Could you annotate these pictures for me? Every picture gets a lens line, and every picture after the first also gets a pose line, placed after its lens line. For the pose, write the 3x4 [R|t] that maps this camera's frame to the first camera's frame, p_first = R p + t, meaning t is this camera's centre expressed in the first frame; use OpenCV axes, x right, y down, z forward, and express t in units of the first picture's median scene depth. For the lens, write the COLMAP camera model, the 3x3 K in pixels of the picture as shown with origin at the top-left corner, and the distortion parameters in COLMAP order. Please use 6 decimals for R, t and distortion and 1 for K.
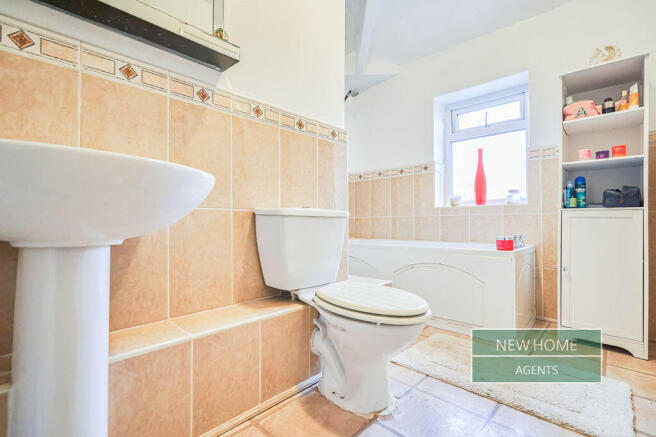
lens RADIAL K [[304.6, 0, 326.6], [0, 304.6, 220.0], [0, 0, 1]] dist [-0.011319, 0.002914]
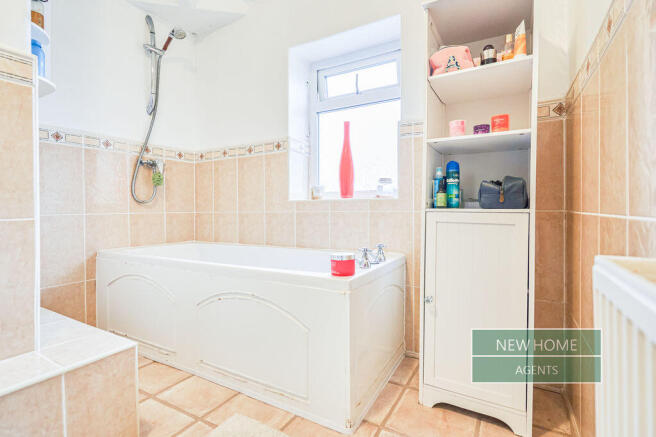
lens RADIAL K [[304.6, 0, 323.8], [0, 304.6, 211.4], [0, 0, 1]] dist [-0.011319, 0.002914]
pose [[0.978461, -0.005549, 0.206356, 0.410325], [0.000870, 0.999741, 0.022760, -0.045867], [-0.206428, -0.022090, 0.978212, 0.386483]]
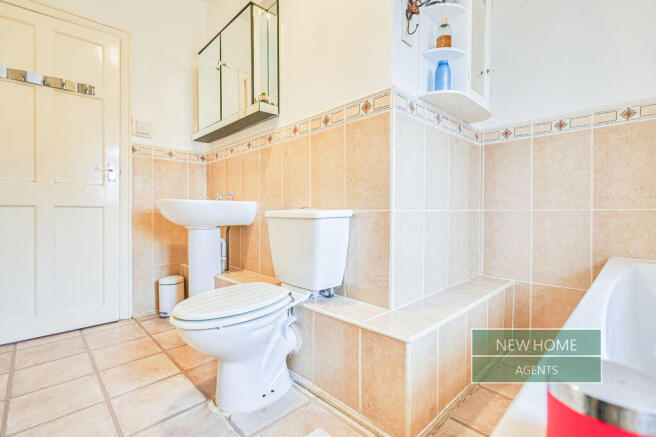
lens RADIAL K [[304.6, 0, 325.5], [0, 304.6, 215.9], [0, 0, 1]] dist [-0.011319, 0.002914]
pose [[-0.054858, 0.019756, -0.998299, 0.704883], [0.016012, 0.999693, 0.018904, -0.026299], [0.998366, -0.014948, -0.055158, 0.846371]]
